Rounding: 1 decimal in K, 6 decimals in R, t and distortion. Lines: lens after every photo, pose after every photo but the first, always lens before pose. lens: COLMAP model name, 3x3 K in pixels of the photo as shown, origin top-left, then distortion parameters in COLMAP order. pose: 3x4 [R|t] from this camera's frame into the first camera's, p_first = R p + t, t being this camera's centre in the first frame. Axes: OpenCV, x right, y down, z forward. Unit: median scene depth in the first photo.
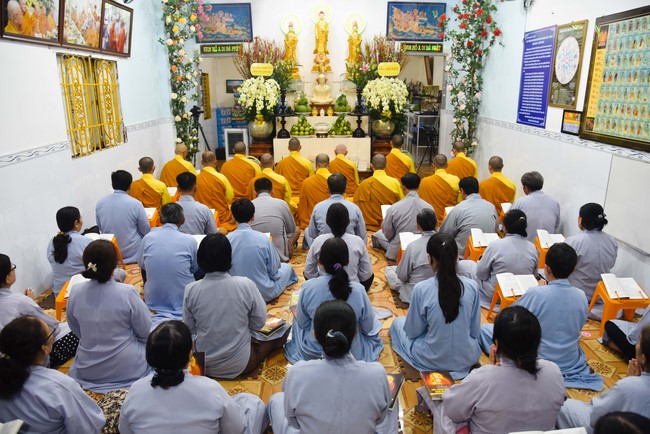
lens RADIAL K [[462.5, 0, 324.6], [0, 462.5, 220.9], [0, 0, 1]] dist [-0.111371, 0.047825]
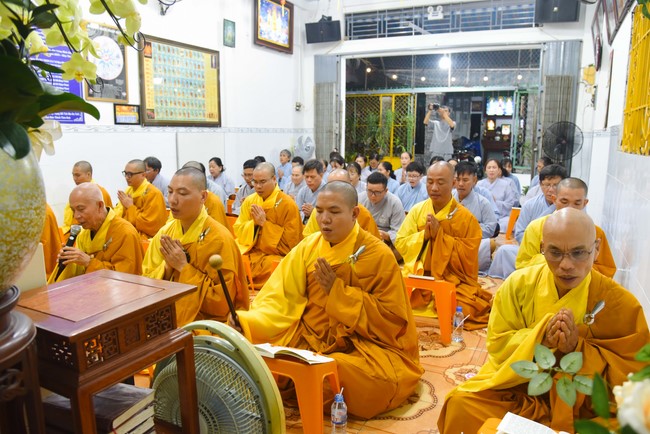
lens RADIAL K [[462.5, 0, 324.6], [0, 462.5, 215.8], [0, 0, 1]] dist [-0.111371, 0.047825]
pose [[-0.885706, -0.083564, 0.456663, -0.301433], [0.128645, 0.900967, 0.414377, -0.266639], [-0.446066, 0.425764, -0.787243, 1.195282]]
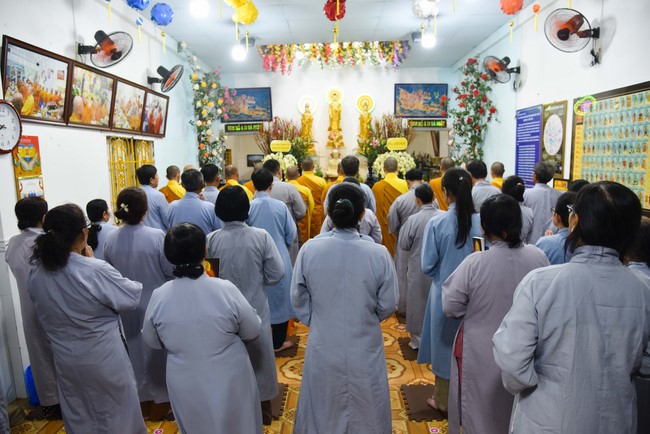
lens RADIAL K [[462.5, 0, 325.2], [0, 462.5, 217.5], [0, 0, 1]] dist [-0.111371, 0.047825]
pose [[0.999402, -0.011083, -0.032745, 0.004023], [0.005852, 0.987782, -0.155735, 0.012107], [0.034071, 0.155450, 0.987256, -0.071050]]
